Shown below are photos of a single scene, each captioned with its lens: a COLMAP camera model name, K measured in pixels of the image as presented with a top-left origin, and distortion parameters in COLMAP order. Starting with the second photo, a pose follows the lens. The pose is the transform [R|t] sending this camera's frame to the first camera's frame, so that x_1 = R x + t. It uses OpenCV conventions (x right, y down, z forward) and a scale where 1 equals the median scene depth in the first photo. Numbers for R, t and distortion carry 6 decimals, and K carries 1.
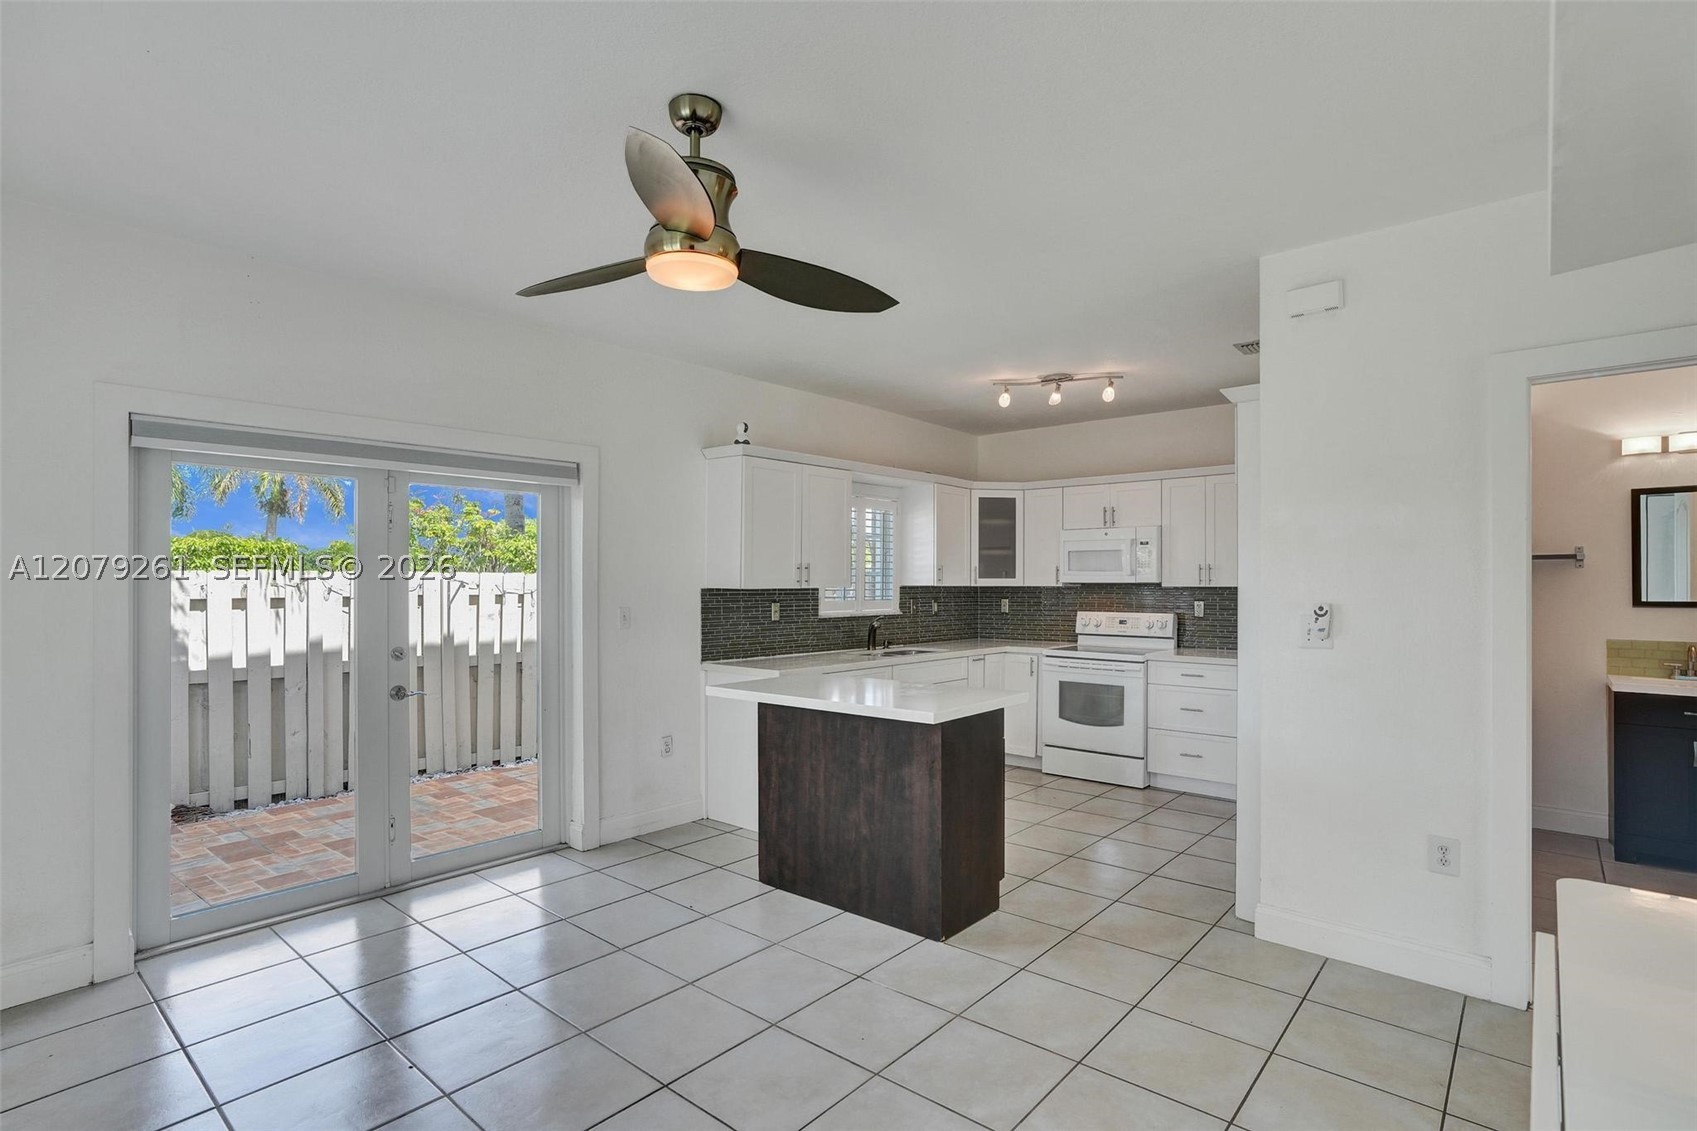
lens RADIAL K [[821.4, 0, 871.4], [0, 821.4, 585.6], [0, 0, 1]] dist [-0.037447, 0.000226]
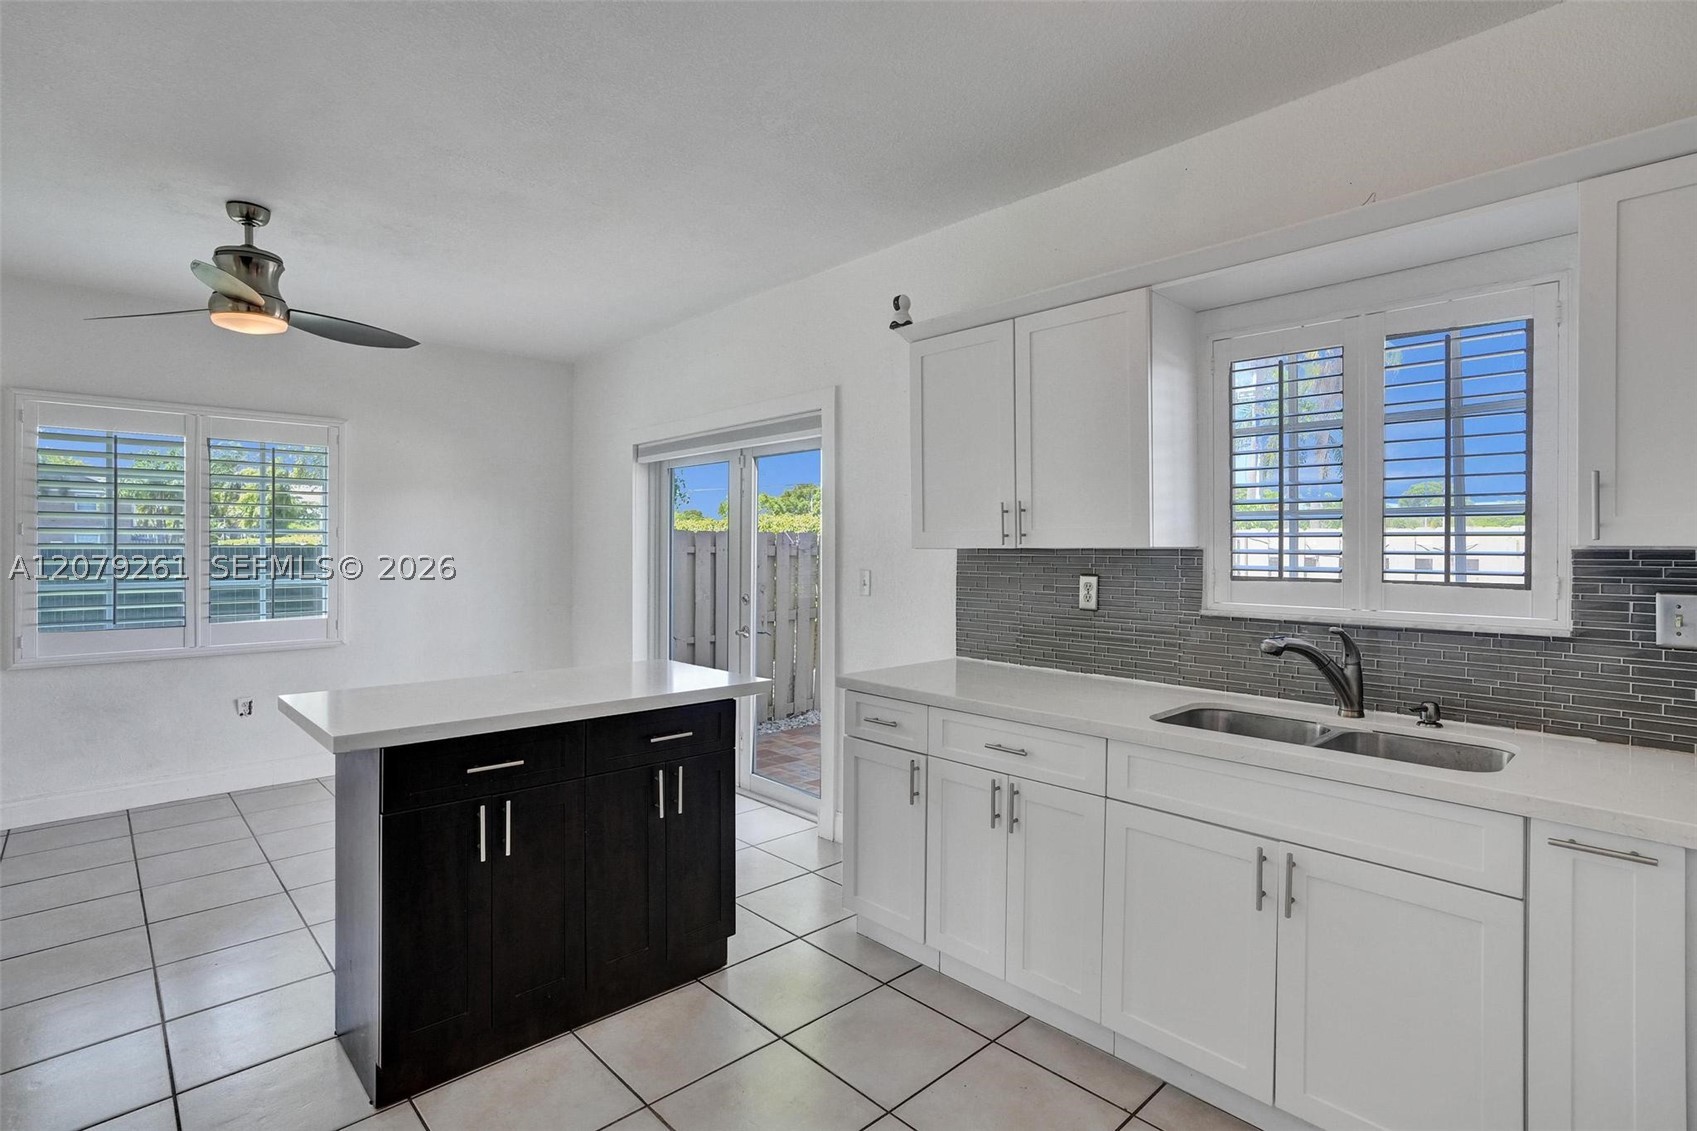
lens RADIAL K [[837.7, 0, 853.1], [0, 837.7, 554.2], [0, 0, 1]] dist [-0.055174, 0.034897]
pose [[-0.128290, 0.007571, -0.991708, 0.397189], [-0.003829, 0.999960, 0.008130, 0.002677], [0.991729, 0.004840, -0.128256, 0.816375]]
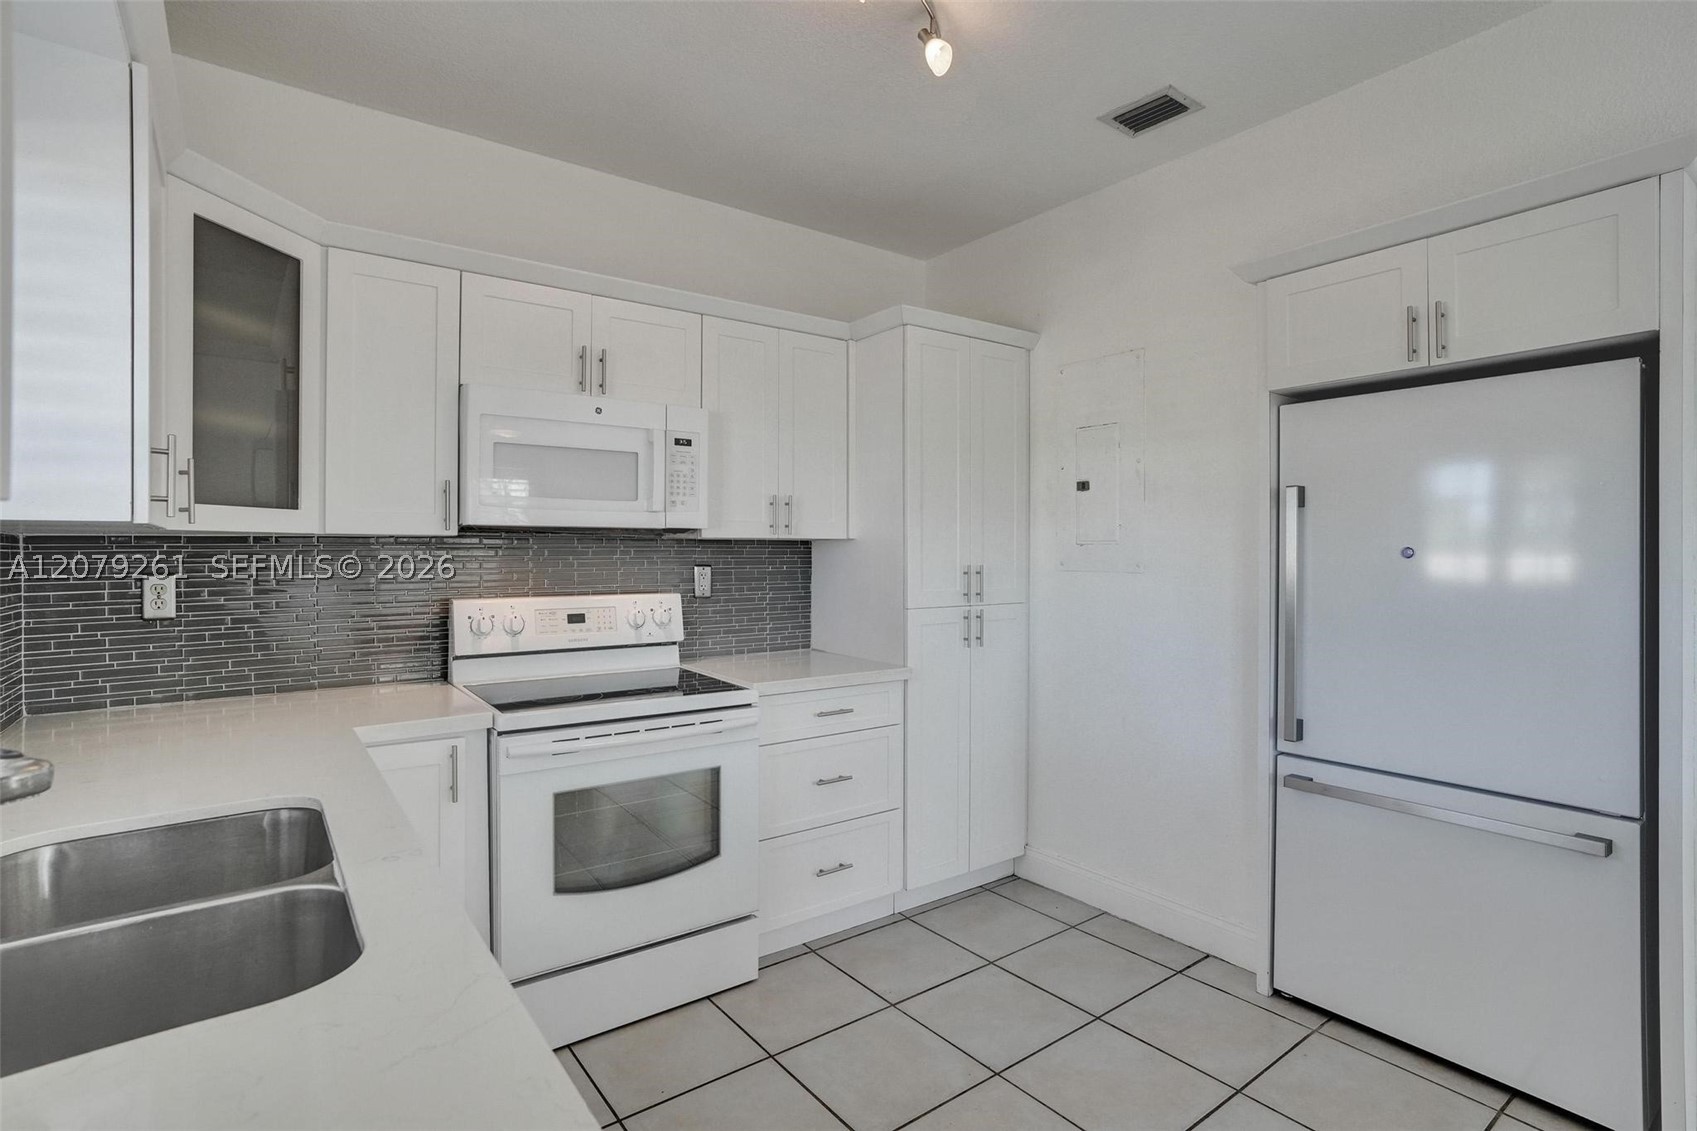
lens RADIAL K [[837.7, 0, 853.1], [0, 837.7, 554.2], [0, 0, 1]] dist [-0.055174, 0.034897]
pose [[0.233891, -0.008044, 0.972229, -0.097340], [0.000930, 0.999967, 0.008050, 0.006968], [-0.972262, -0.000979, 0.233891, 0.783721]]
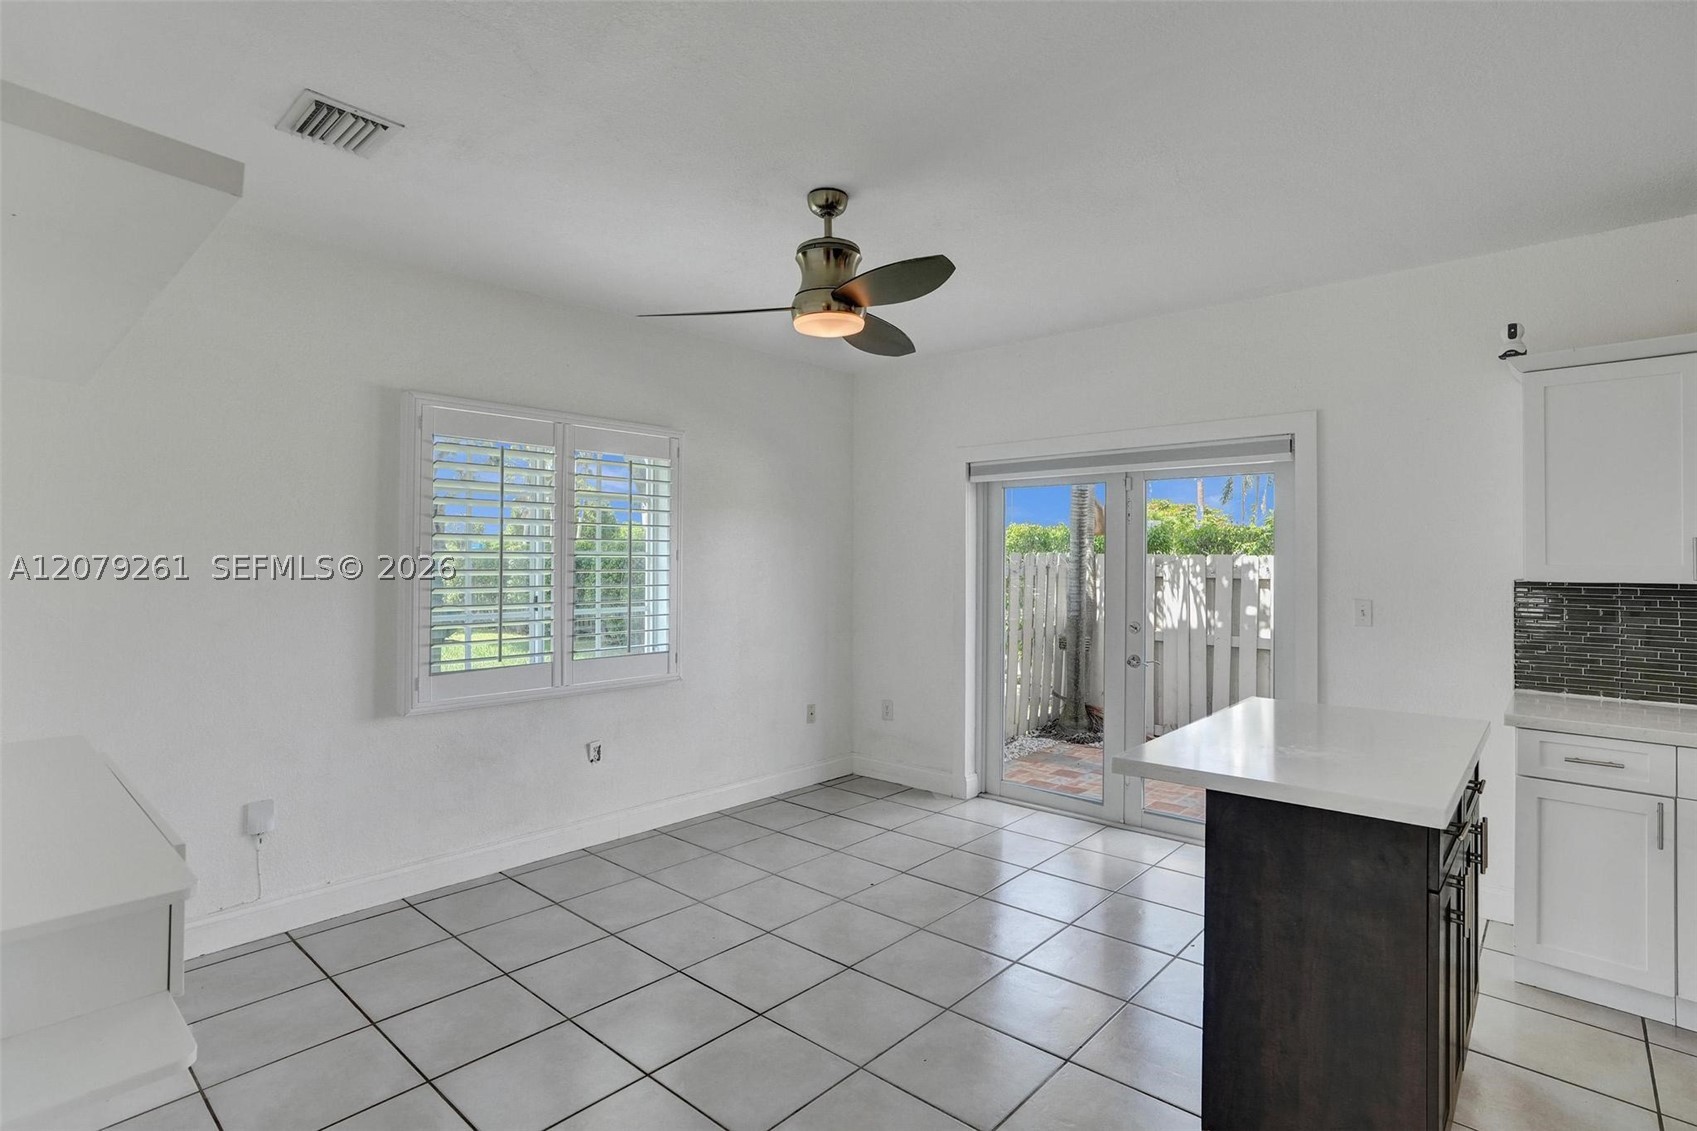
lens RADIAL K [[837.7, 0, 853.1], [0, 837.7, 554.2], [0, 0, 1]] dist [-0.055174, 0.034897]
pose [[-0.038480, -0.007503, -0.999231, 0.393336], [-0.006568, 0.999952, -0.007255, -0.006733], [0.999238, 0.006284, -0.038527, 0.395870]]
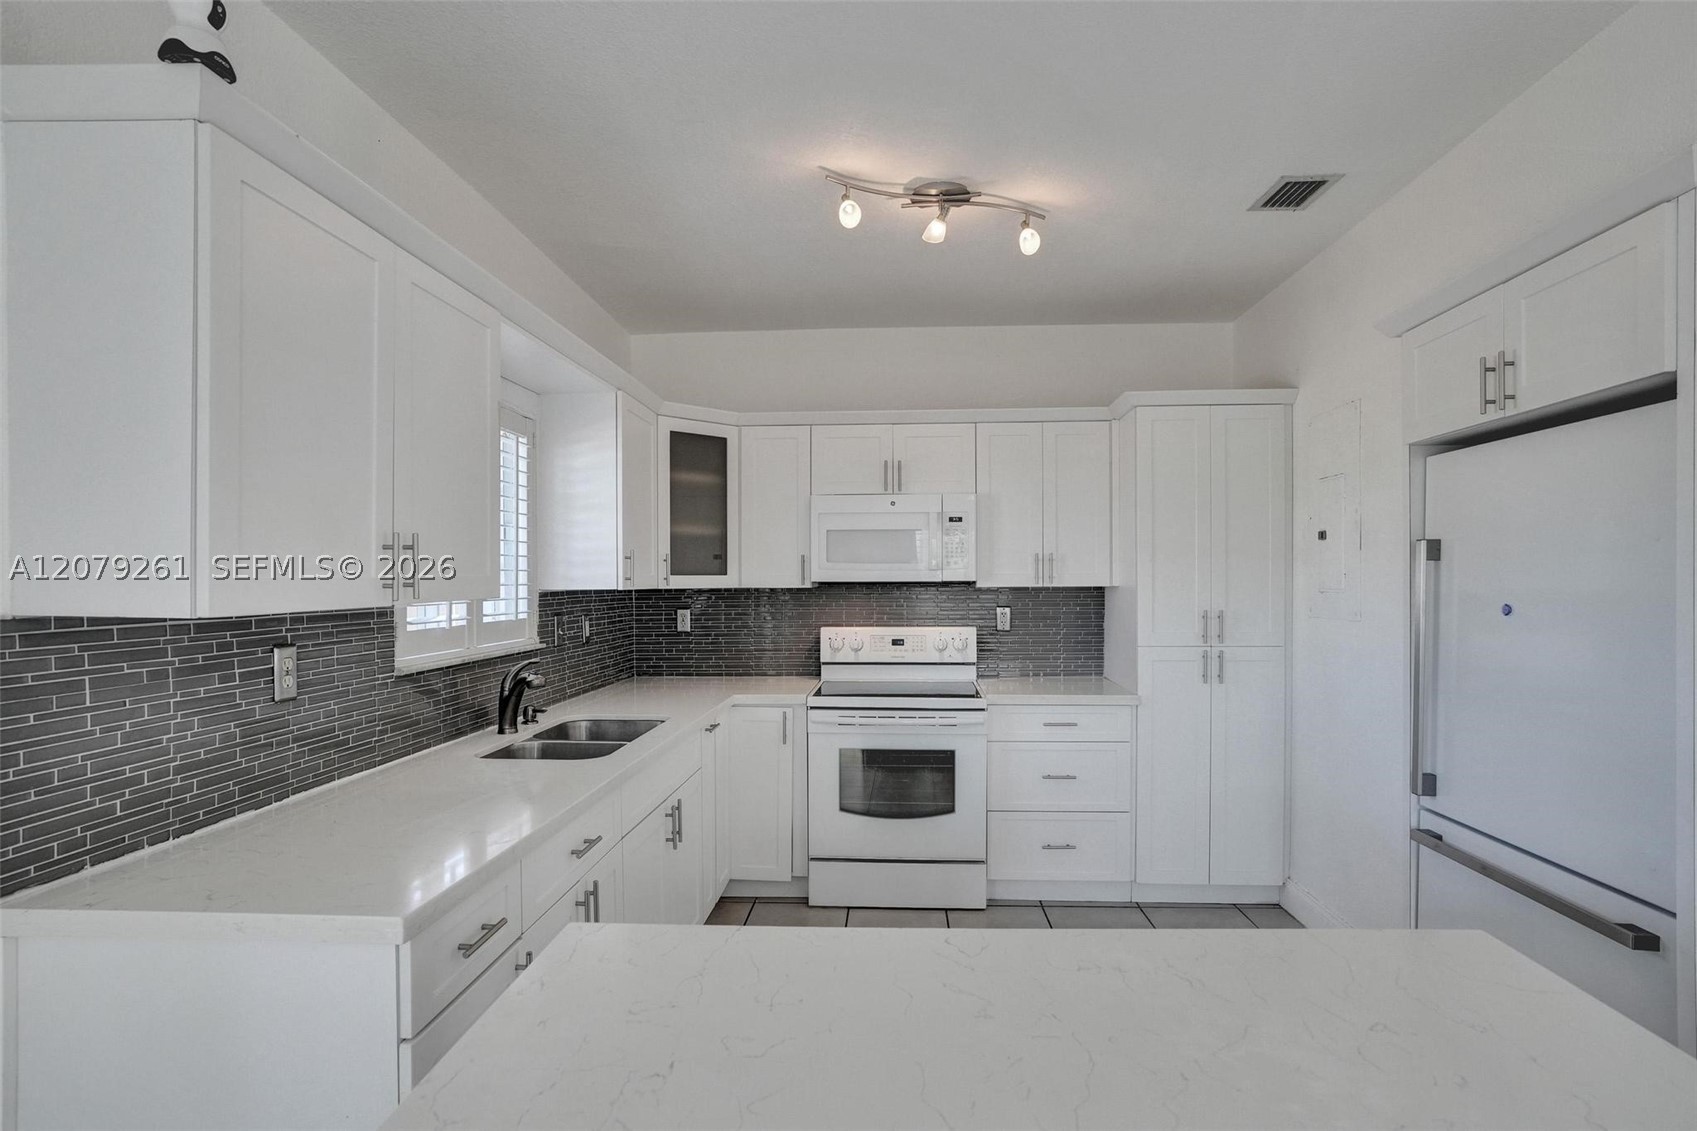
lens RADIAL K [[825.5, 0, 853.3], [0, 825.5, 585.8], [0, 0, 1]] dist [-0.055713, 0.033968]
pose [[0.805507, -0.010156, 0.592499, -0.112050], [0.006927, 0.999946, 0.007723, -0.005336], [-0.592545, -0.002117, 0.805534, 0.517581]]
